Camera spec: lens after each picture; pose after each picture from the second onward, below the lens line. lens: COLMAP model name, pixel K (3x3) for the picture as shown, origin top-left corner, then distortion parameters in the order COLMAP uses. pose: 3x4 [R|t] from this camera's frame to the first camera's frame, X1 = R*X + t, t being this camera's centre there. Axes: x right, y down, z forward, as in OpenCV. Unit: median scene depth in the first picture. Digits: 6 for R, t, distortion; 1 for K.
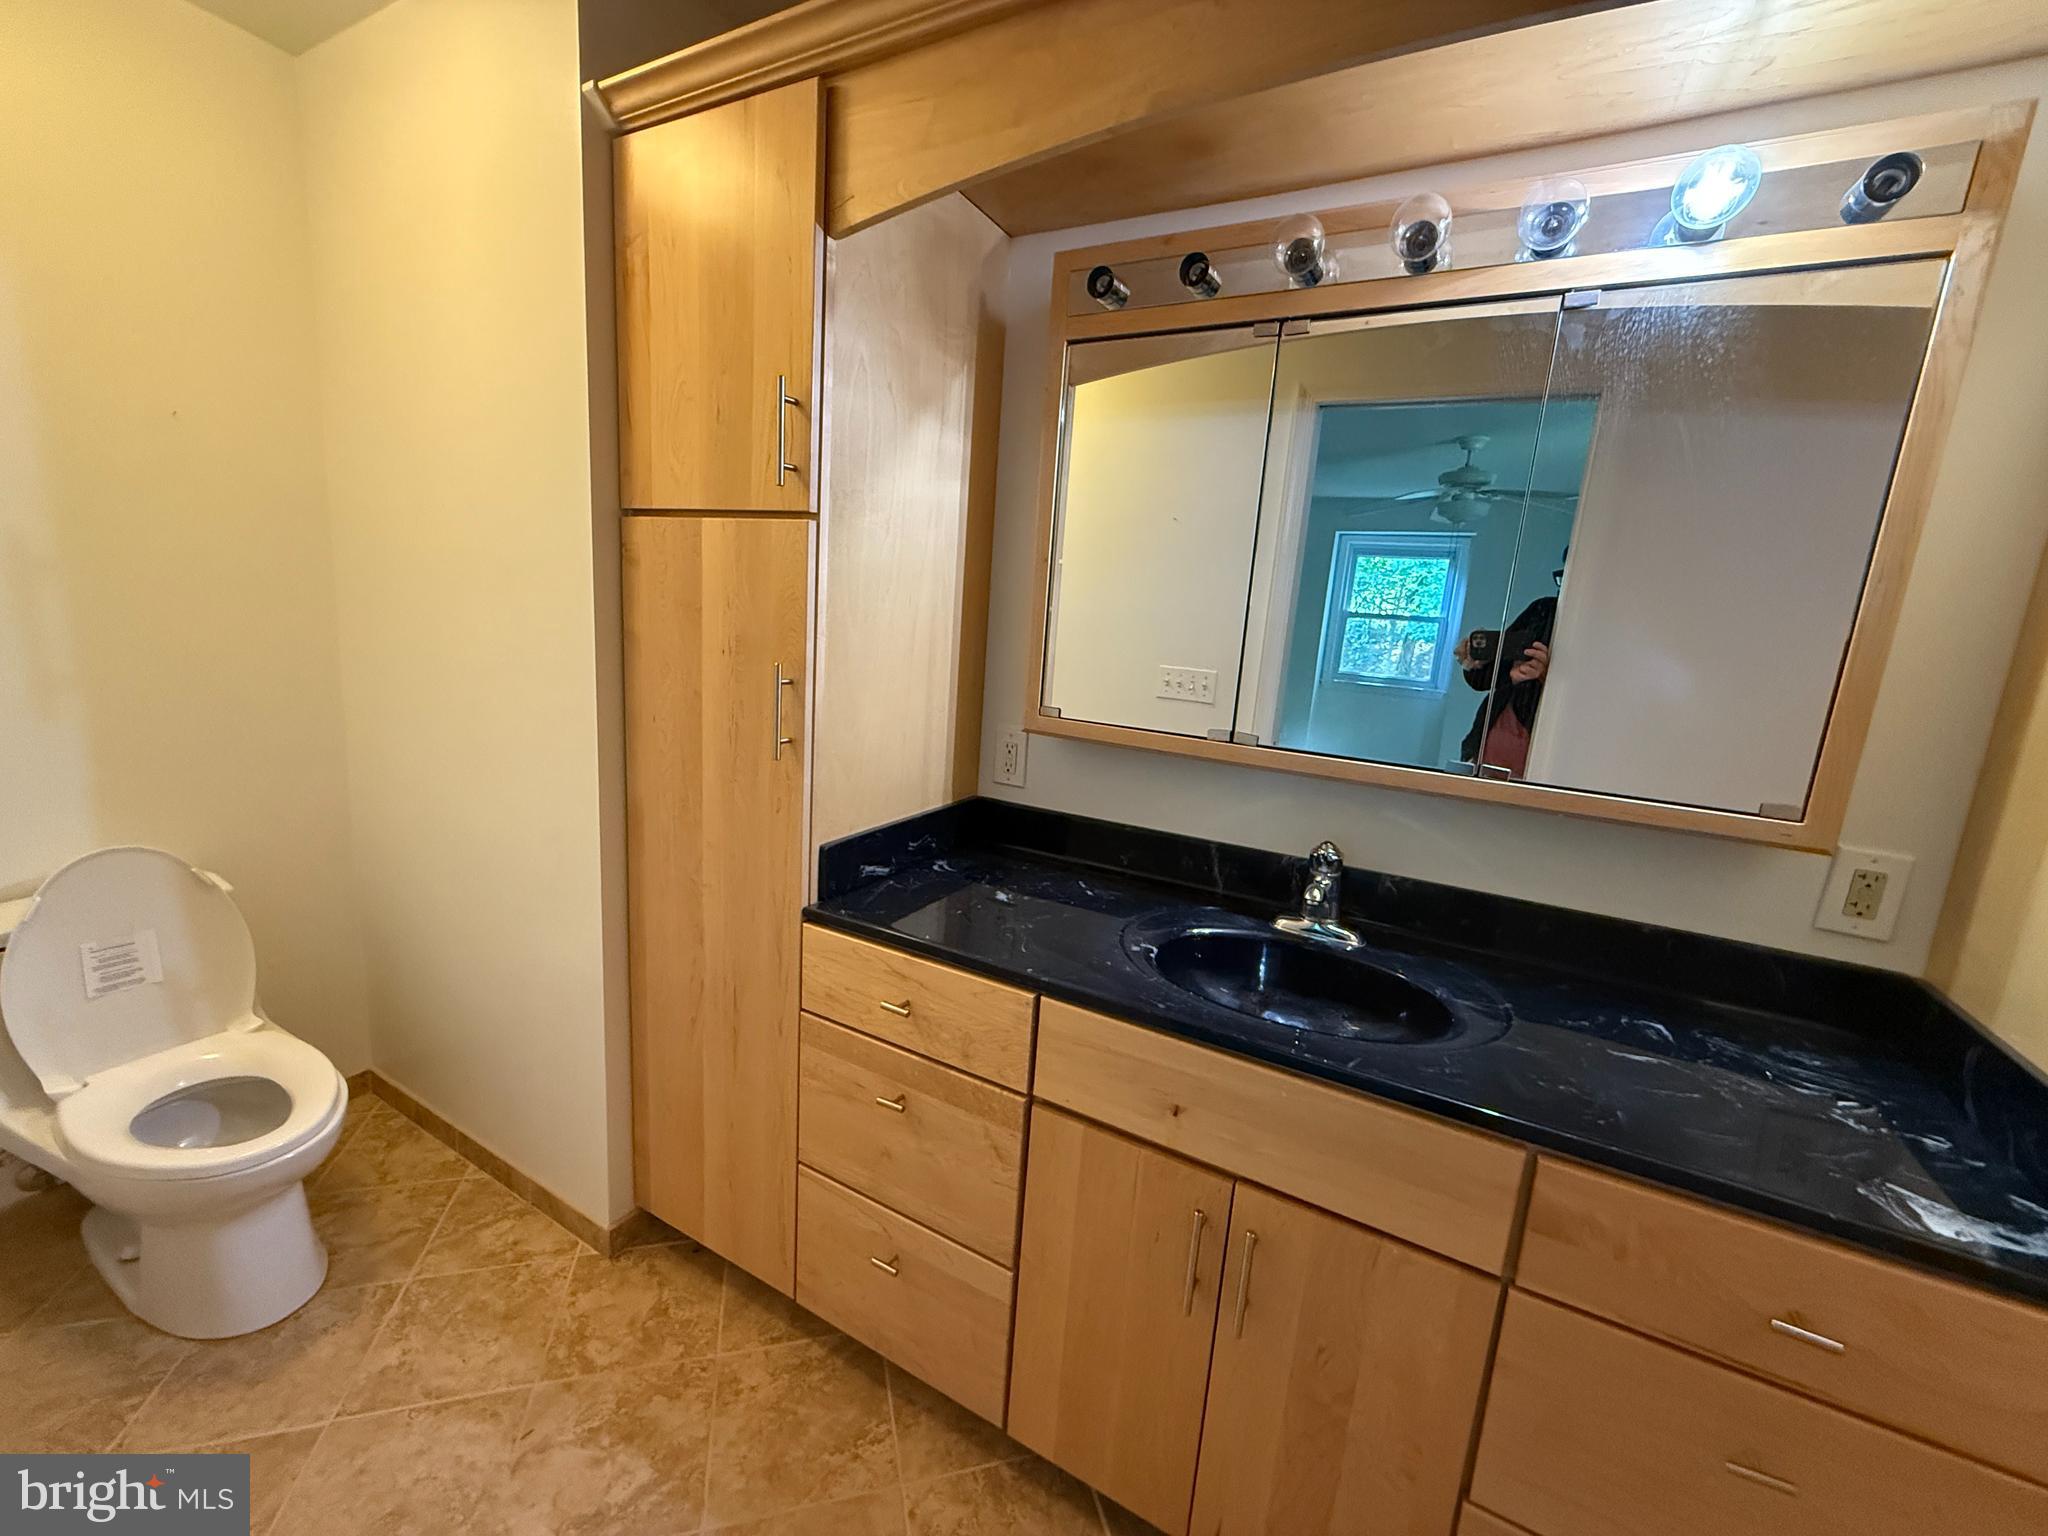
lens RADIAL K [[823.4, 0, 1016.9], [0, 823.4, 766.8], [0, 0, 1]] dist [0.001638, -0.000117]
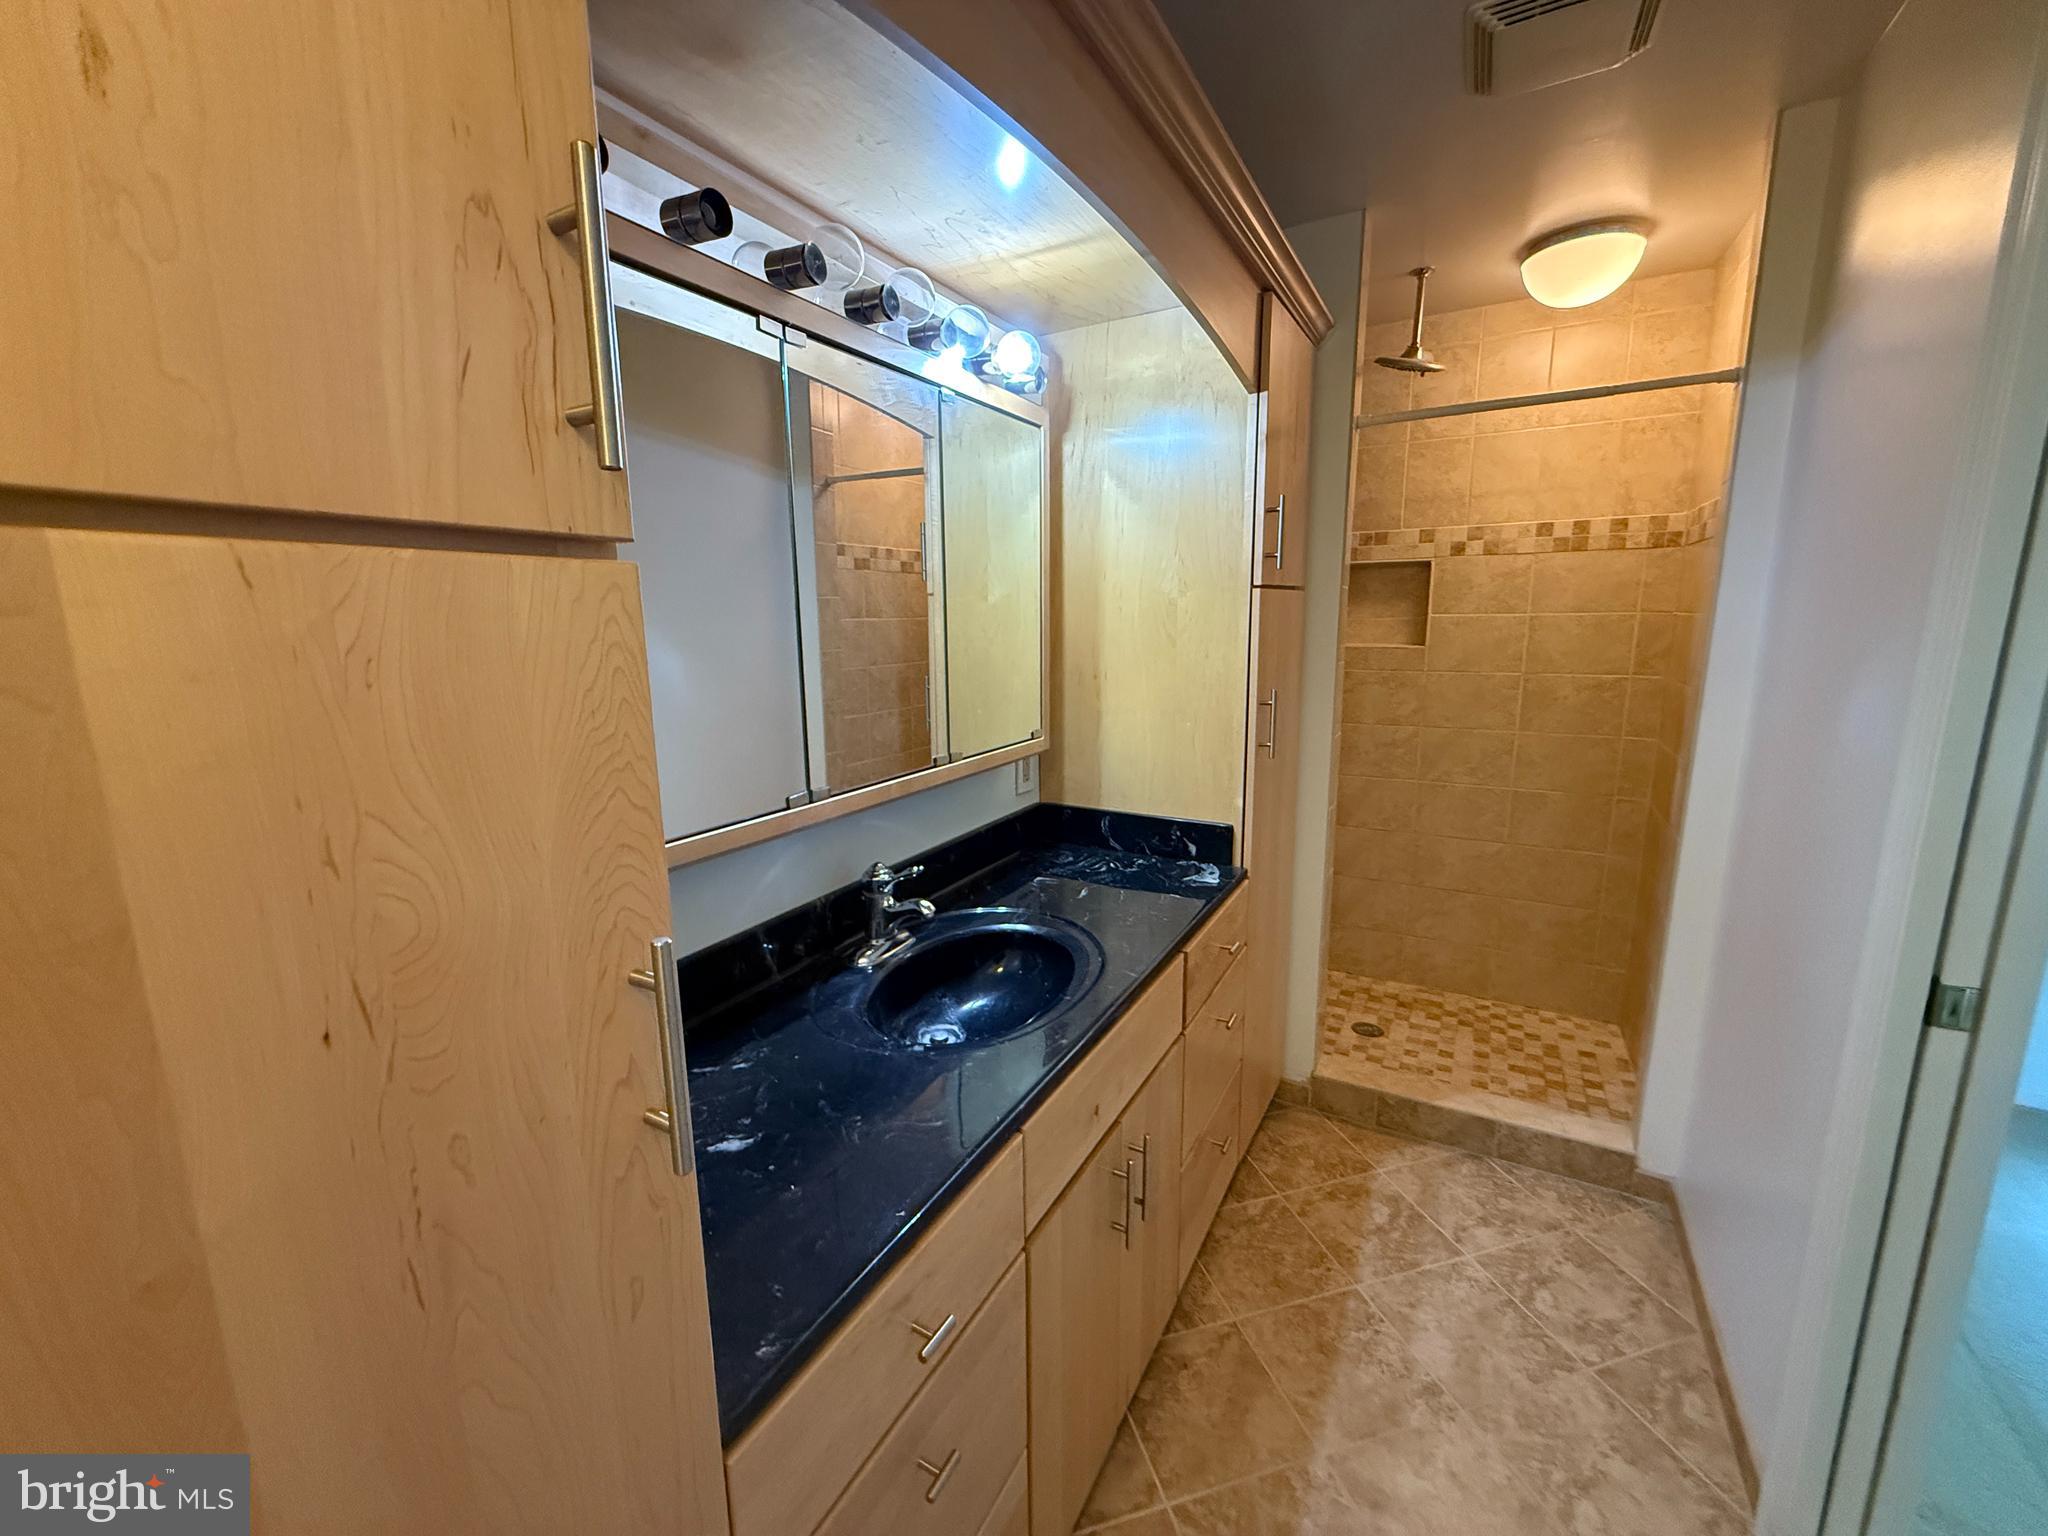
lens RADIAL K [[823.4, 0, 1016.9], [0, 823.4, 766.8], [0, 0, 1]] dist [0.001638, -0.000117]
pose [[-0.003602, -0.251234, 0.967920, -0.774563], [0.200964, 0.947997, 0.246811, -0.319927], [-0.979592, 0.195406, 0.047074, 0.985182]]
